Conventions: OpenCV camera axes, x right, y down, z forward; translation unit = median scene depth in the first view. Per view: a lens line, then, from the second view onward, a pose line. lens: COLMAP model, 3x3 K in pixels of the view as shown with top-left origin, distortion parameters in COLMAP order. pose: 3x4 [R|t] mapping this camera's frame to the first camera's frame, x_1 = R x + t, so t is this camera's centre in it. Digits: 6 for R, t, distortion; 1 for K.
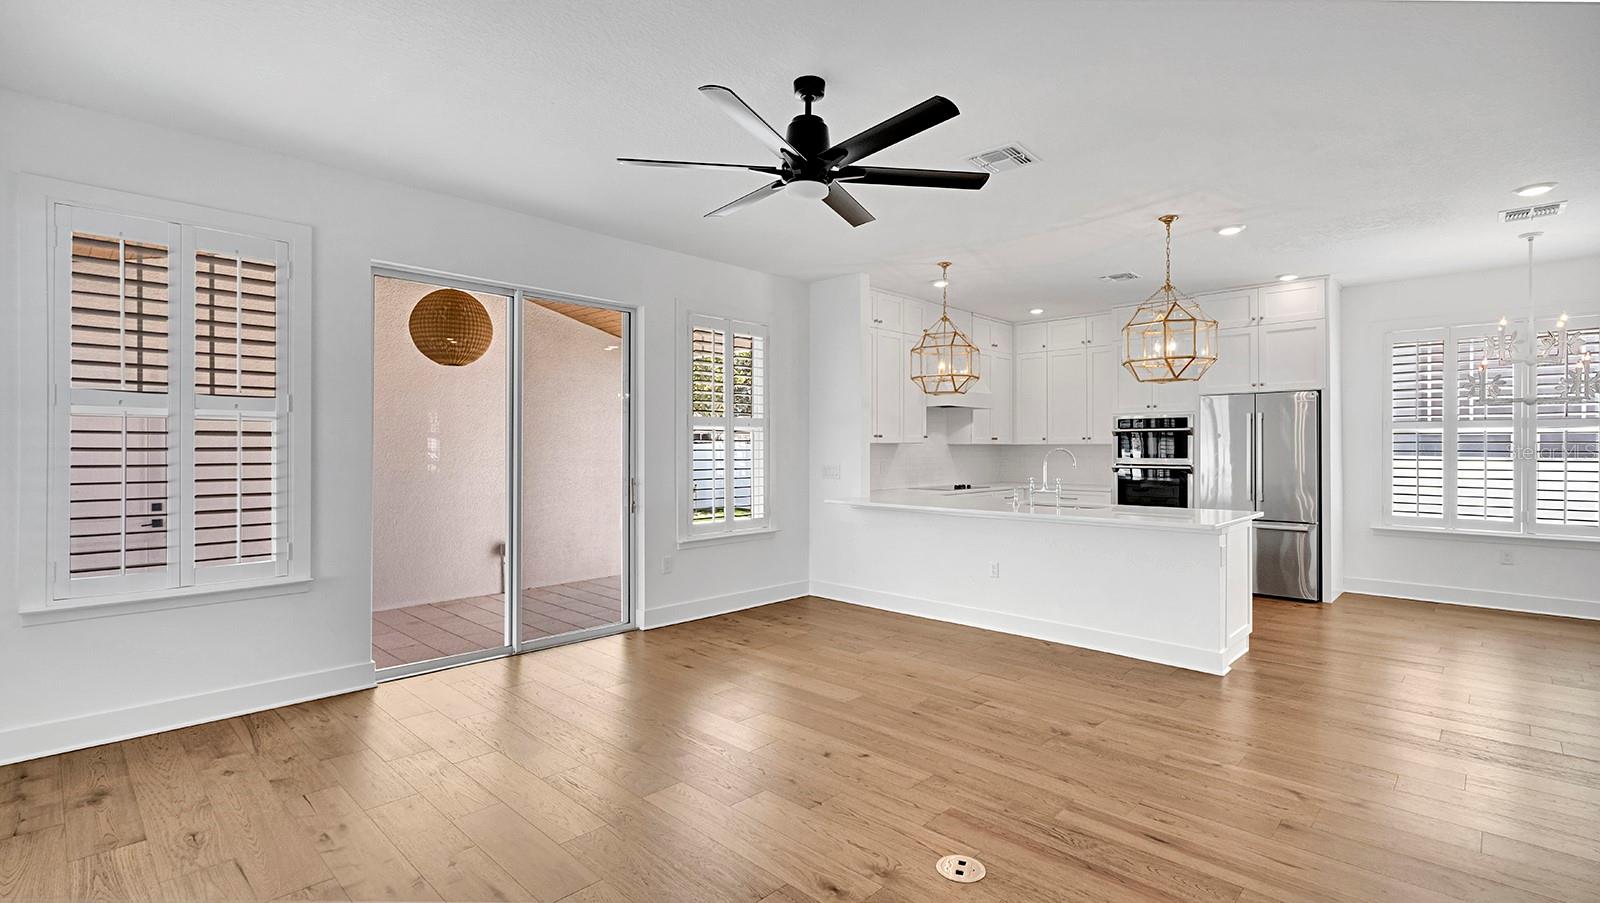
lens RADIAL K [[724.7, 0, 826.1], [0, 724.7, 444.7], [0, 0, 1]] dist [0.028254, -0.000285]
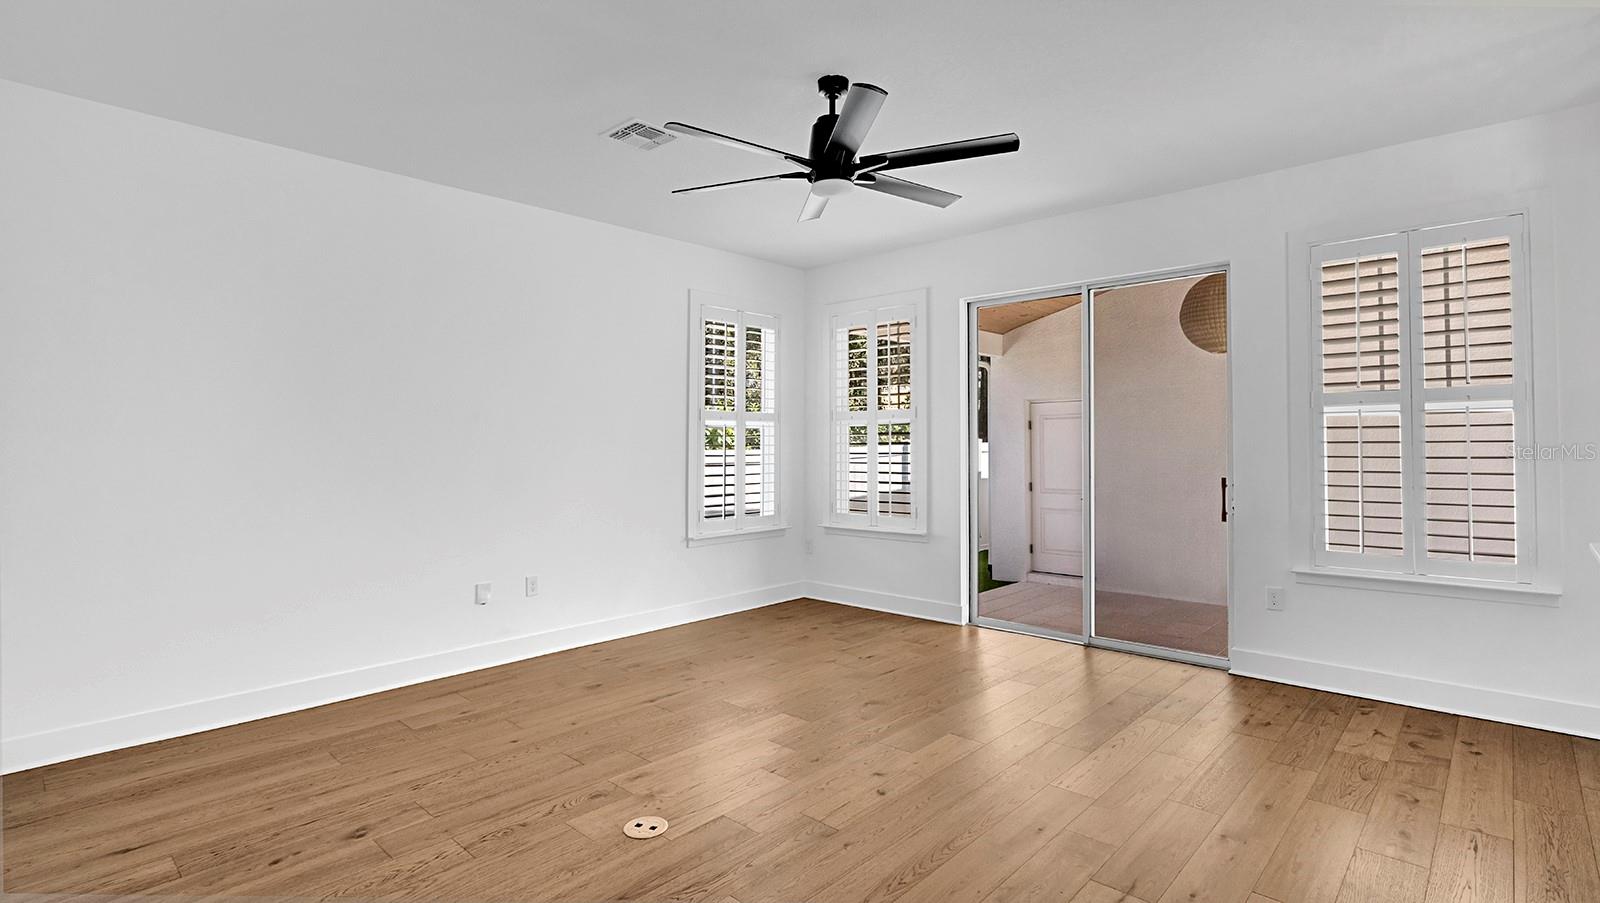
lens RADIAL K [[772.6, 0, 795.8], [0, 772.6, 434.8], [0, 0, 1]] dist [-0.000154, -0.000138]
pose [[-0.000271, -0.014961, -0.999888, 0.867981], [0.006017, 0.999870, -0.014963, 0.012108], [0.999982, -0.006020, -0.000181, 0.798000]]
